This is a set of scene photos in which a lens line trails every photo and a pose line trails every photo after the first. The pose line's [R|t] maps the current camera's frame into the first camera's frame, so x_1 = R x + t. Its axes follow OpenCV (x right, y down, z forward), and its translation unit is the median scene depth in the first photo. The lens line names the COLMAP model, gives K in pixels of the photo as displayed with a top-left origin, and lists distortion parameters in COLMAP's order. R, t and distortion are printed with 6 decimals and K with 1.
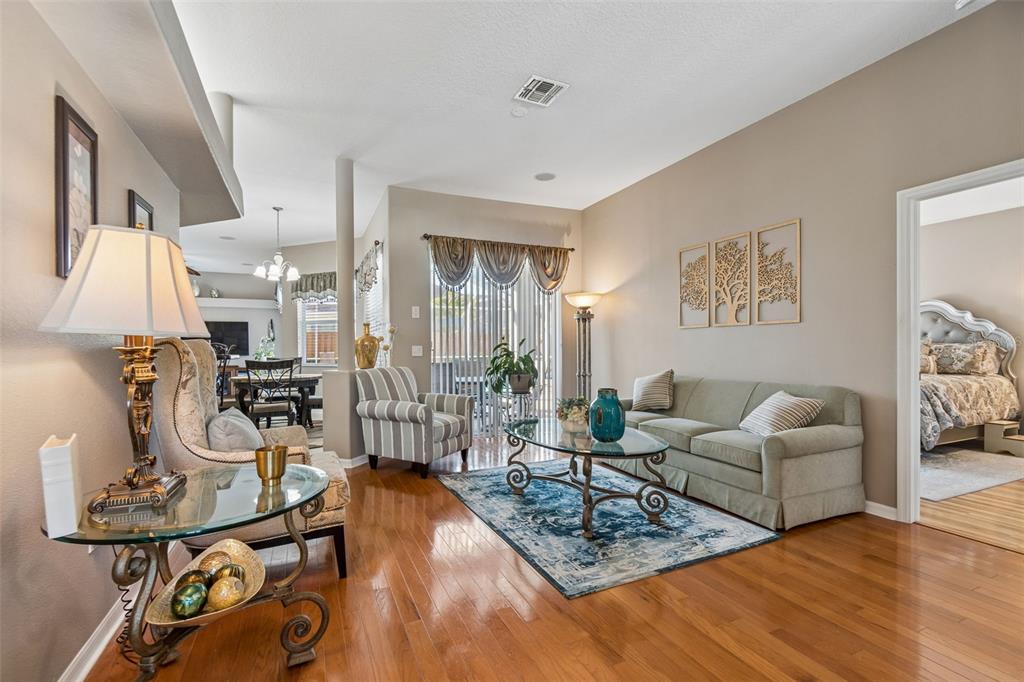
lens RADIAL K [[443.2, 0, 505.7], [0, 443.2, 343.5], [0, 0, 1]] dist [0.003713, 0.000090]
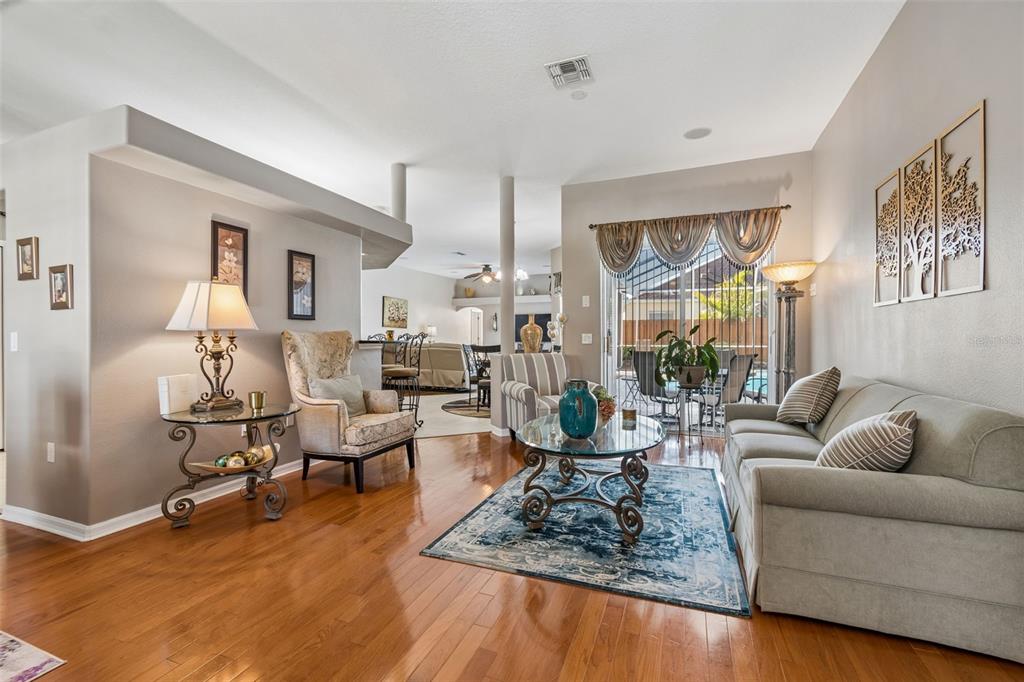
lens RADIAL K [[452.4, 0, 508.0], [0, 452.4, 333.7], [0, 0, 1]] dist [0.002972, -0.000699]
pose [[0.700324, -0.001417, -0.713824, 0.597400], [0.005922, 0.999975, 0.003824, -0.000169], [0.713801, -0.006905, 0.700315, 0.178583]]
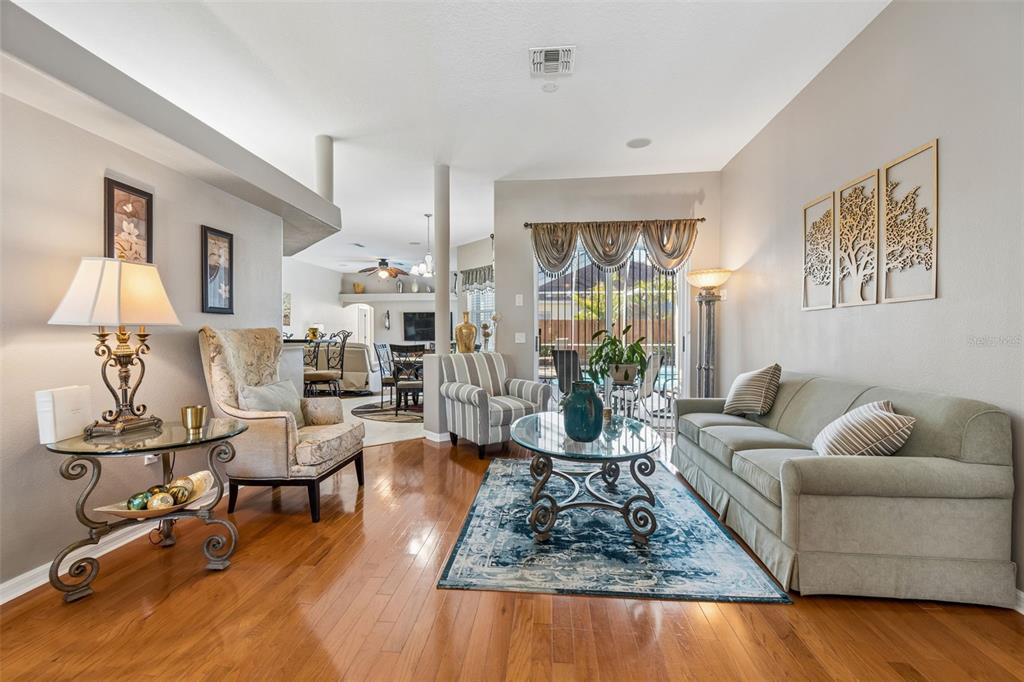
lens RADIAL K [[452.4, 0, 508.0], [0, 452.4, 333.7], [0, 0, 1]] dist [0.002972, -0.000699]
pose [[0.872149, 0.003879, -0.489224, 0.404152], [-0.000468, 0.999975, 0.007094, -0.000110], [0.489239, -0.005958, 0.872129, 0.101935]]
